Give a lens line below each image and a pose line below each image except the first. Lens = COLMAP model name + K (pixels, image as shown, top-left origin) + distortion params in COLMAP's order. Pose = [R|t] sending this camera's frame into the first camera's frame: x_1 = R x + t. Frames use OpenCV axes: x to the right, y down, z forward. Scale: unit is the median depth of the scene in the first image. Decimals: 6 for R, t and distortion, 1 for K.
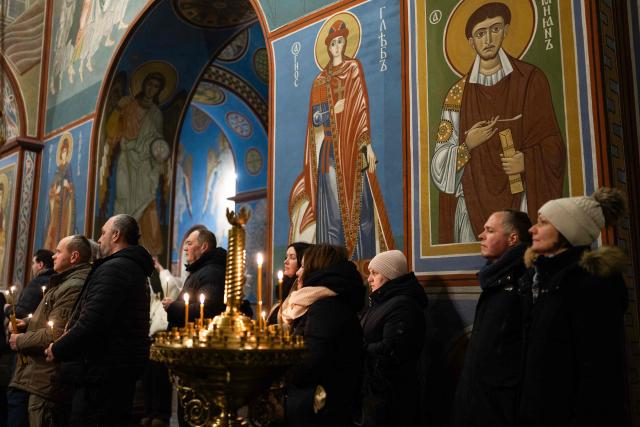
lens RADIAL K [[652.3, 0, 320.0], [0, 652.3, 213.5], [0, 0, 1]] dist [-0.012949, -0.035468]
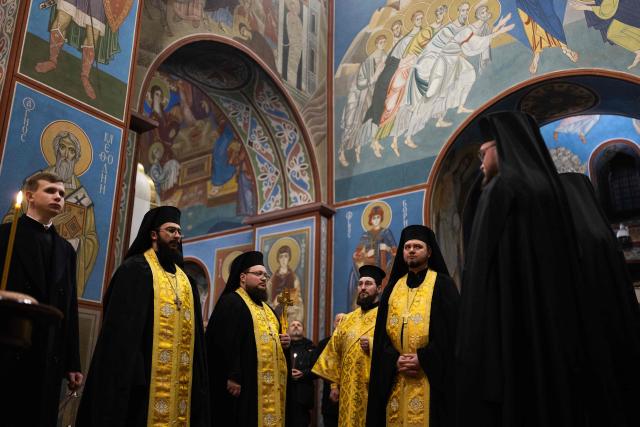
lens RADIAL K [[652.3, 0, 320.0], [0, 652.3, 213.5], [0, 0, 1]] dist [-0.012949, -0.035468]
pose [[0.987716, 0.057866, 0.145149, -0.636310], [-0.034637, 0.986874, -0.157735, 0.070915], [-0.152372, 0.150770, 0.976756, -0.046202]]
